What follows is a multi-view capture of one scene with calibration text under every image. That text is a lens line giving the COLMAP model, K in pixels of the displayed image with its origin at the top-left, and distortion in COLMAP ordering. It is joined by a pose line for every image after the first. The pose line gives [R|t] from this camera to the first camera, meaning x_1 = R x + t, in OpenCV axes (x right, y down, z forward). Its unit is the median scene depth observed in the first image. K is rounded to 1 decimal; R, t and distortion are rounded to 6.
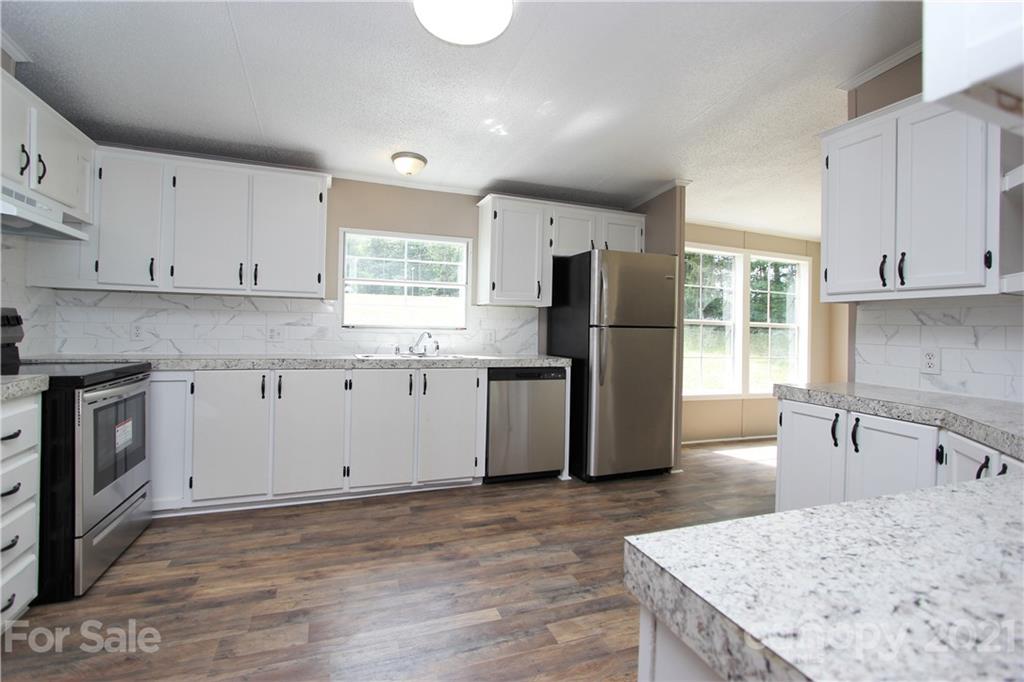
lens RADIAL K [[468.8, 0, 510.1], [0, 468.8, 325.6], [0, 0, 1]] dist [-0.014705, 0.001252]
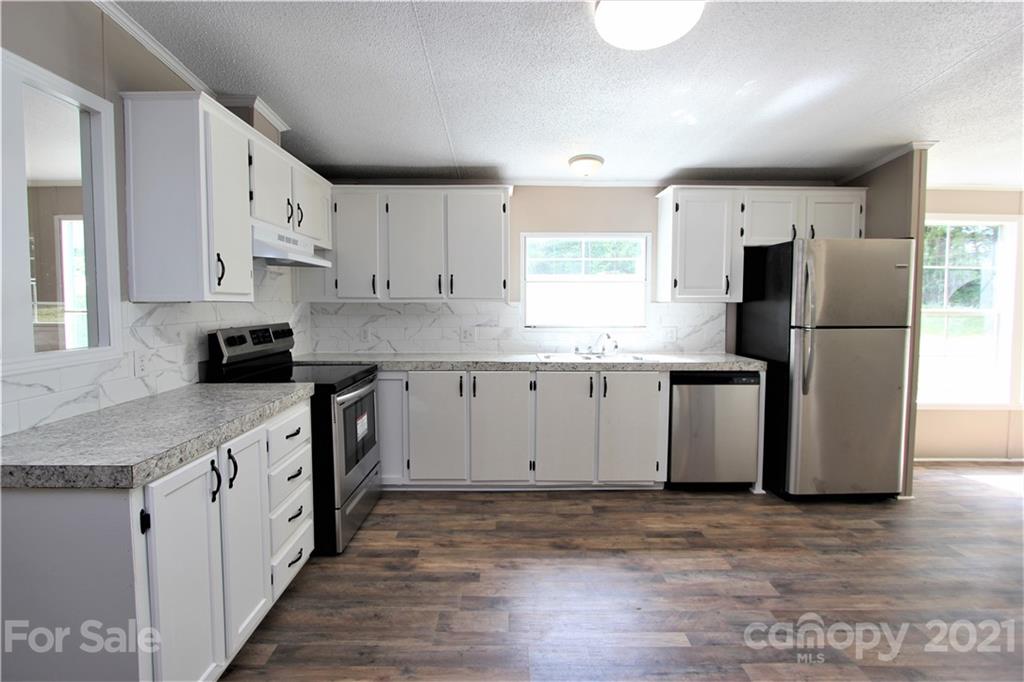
lens RADIAL K [[469.1, 0, 509.1], [0, 469.1, 327.1], [0, 0, 1]] dist [-0.015630, 0.000902]
pose [[0.935606, -0.000333, -0.353047, -0.020633], [0.020354, 0.998387, 0.052998, -0.069804], [0.352460, -0.056771, 0.934103, -0.009428]]
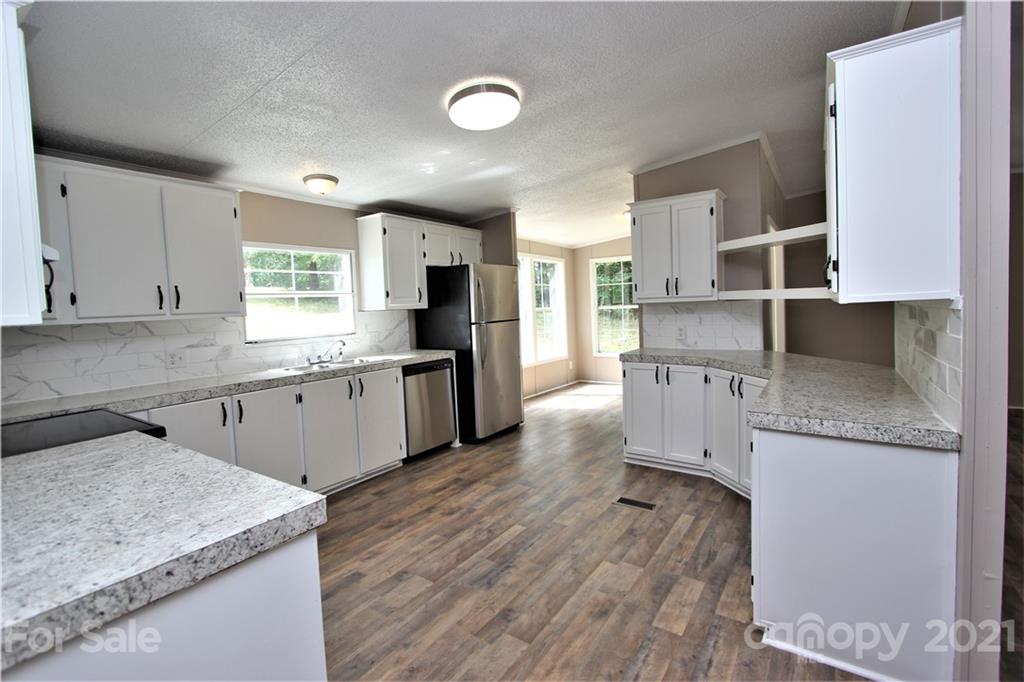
lens RADIAL K [[469.1, 0, 509.1], [0, 469.1, 327.1], [0, 0, 1]] dist [-0.015630, 0.000902]
pose [[0.822453, -0.080250, 0.563143, -0.580351], [0.052874, 0.996498, 0.064784, -0.083297], [-0.566370, -0.023506, 0.823816, -0.139213]]
